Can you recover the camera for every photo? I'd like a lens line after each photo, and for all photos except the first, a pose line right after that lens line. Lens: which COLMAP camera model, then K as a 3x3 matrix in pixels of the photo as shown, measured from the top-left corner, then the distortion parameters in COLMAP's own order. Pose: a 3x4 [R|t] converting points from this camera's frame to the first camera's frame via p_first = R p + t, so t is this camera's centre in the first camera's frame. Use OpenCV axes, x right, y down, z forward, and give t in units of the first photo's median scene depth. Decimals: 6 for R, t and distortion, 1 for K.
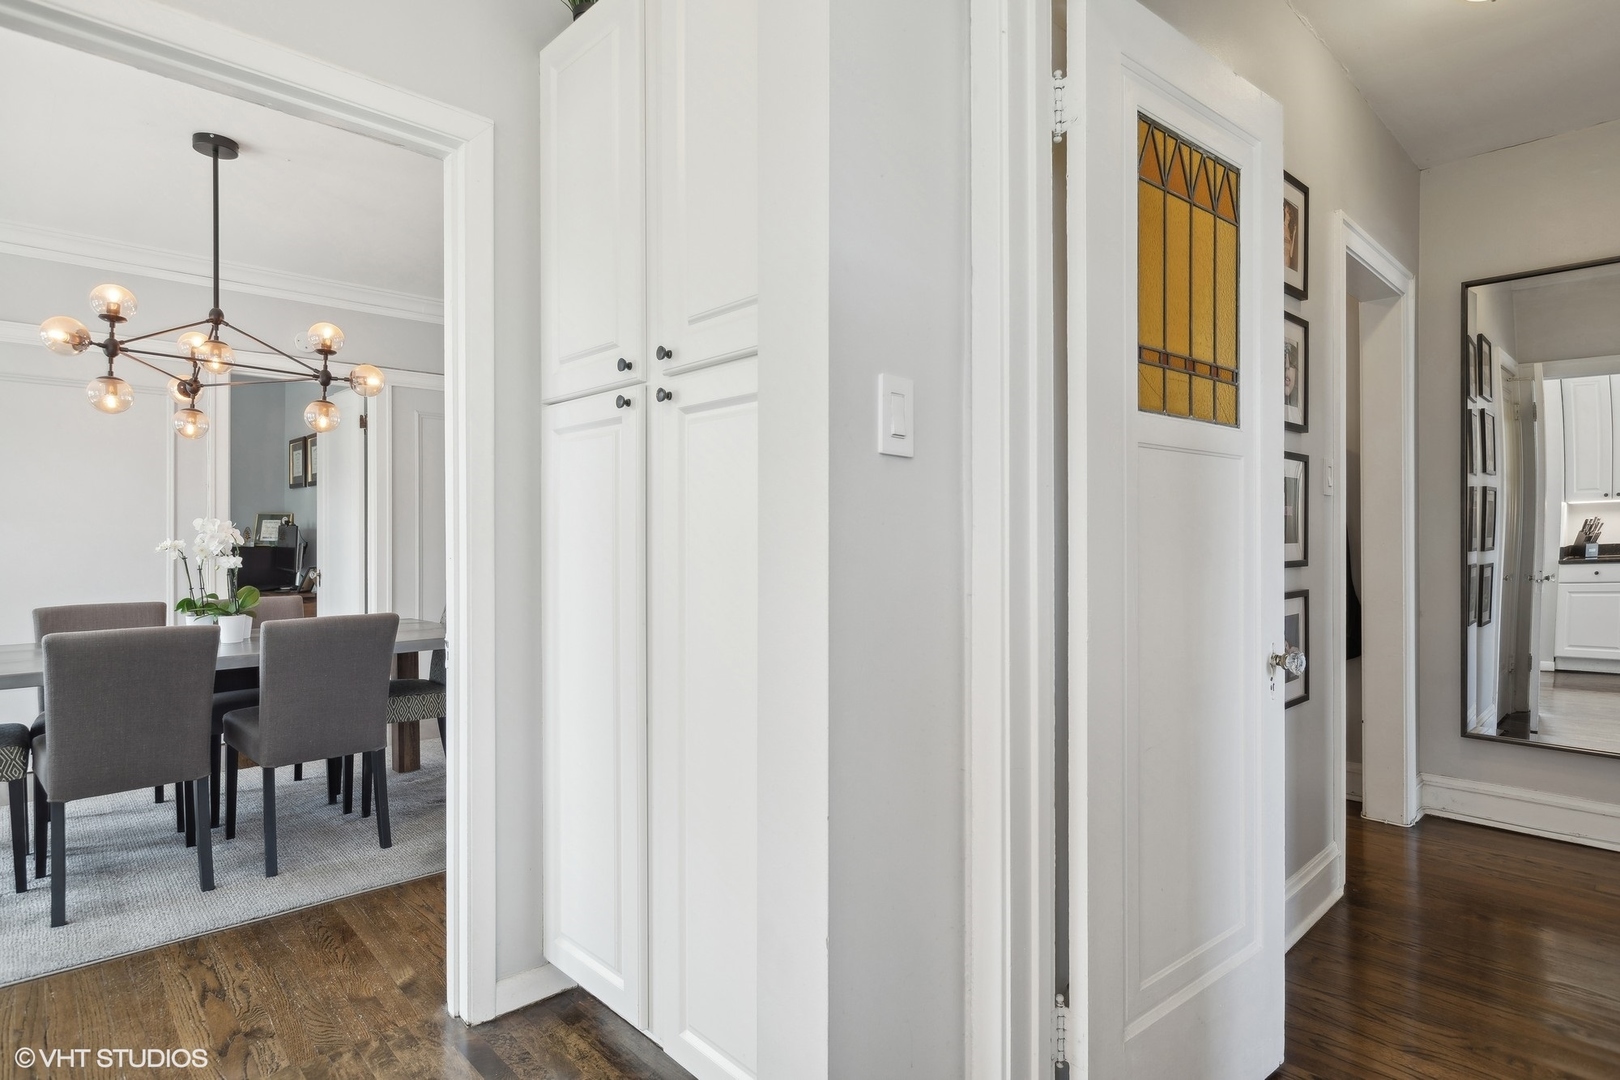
lens RADIAL K [[823.2, 0, 815.2], [0, 823.2, 534.9], [0, 0, 1]] dist [-0.011008, 0.000046]
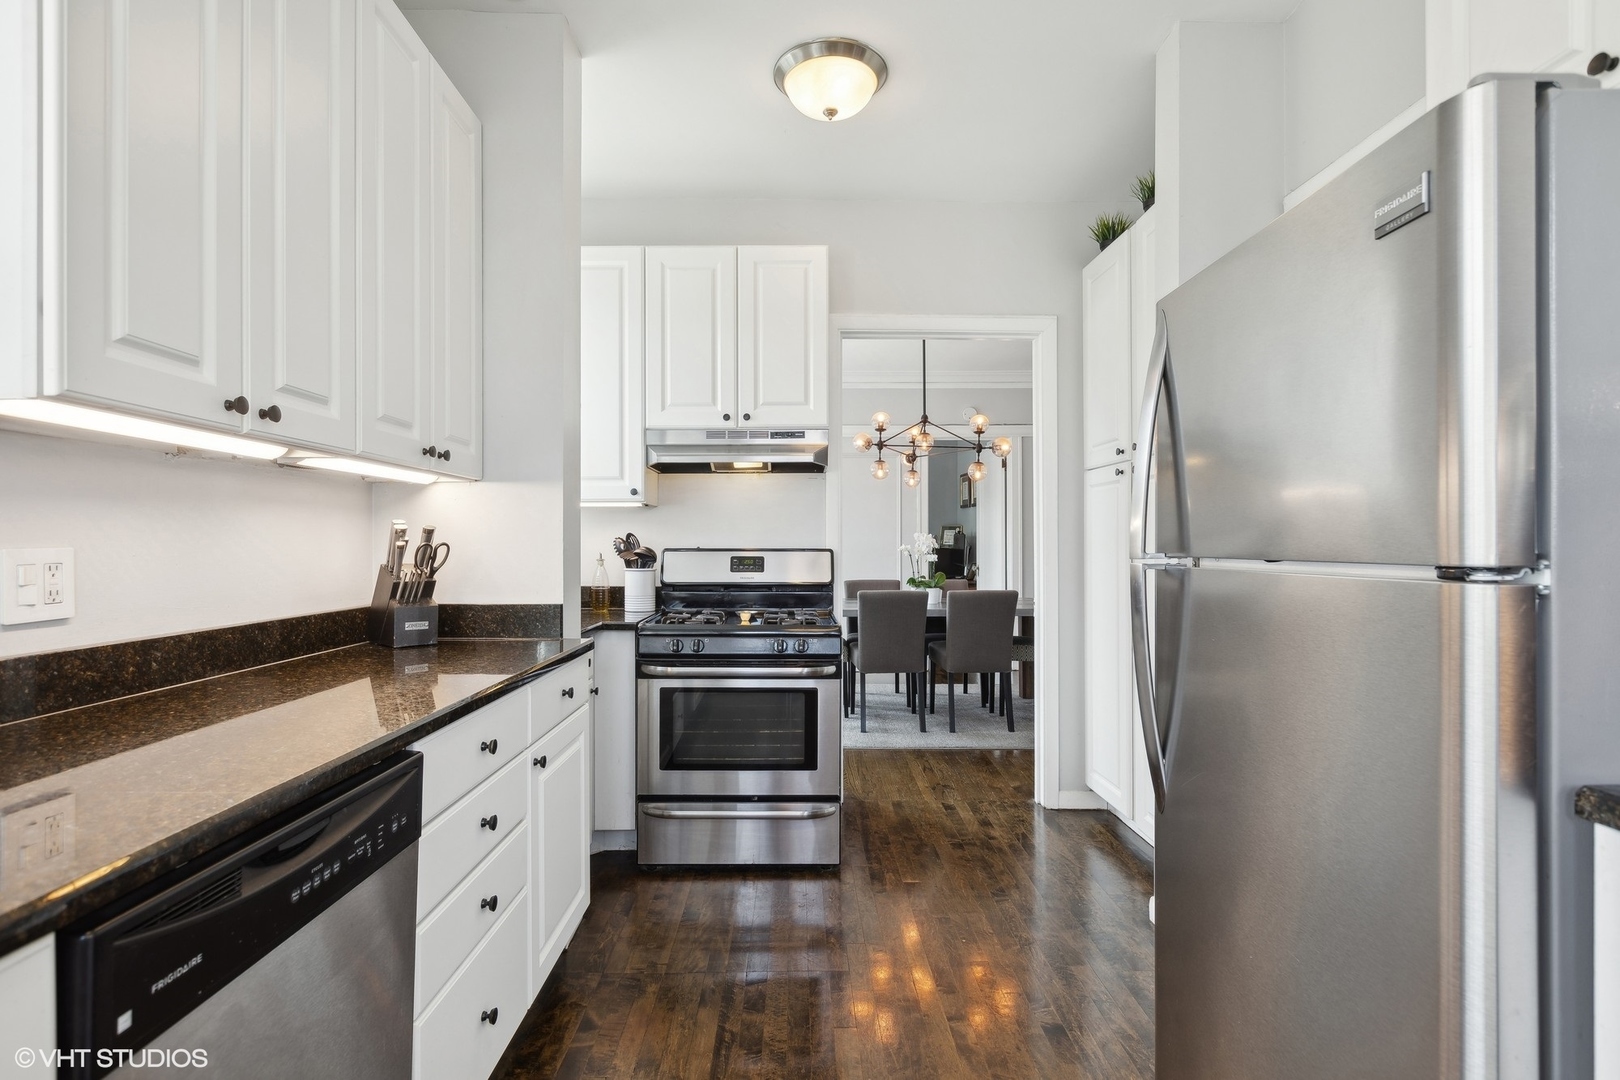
lens RADIAL K [[813.3, 0, 810.0], [0, 813.3, 540.0], [0, 0, 1]] dist [-0.006702, -0.000340]
pose [[0.730089, -0.000822, -0.683352, 0.291716], [0.003348, 0.999992, 0.002374, -0.010180], [0.683344, -0.004021, 0.730085, -0.459929]]
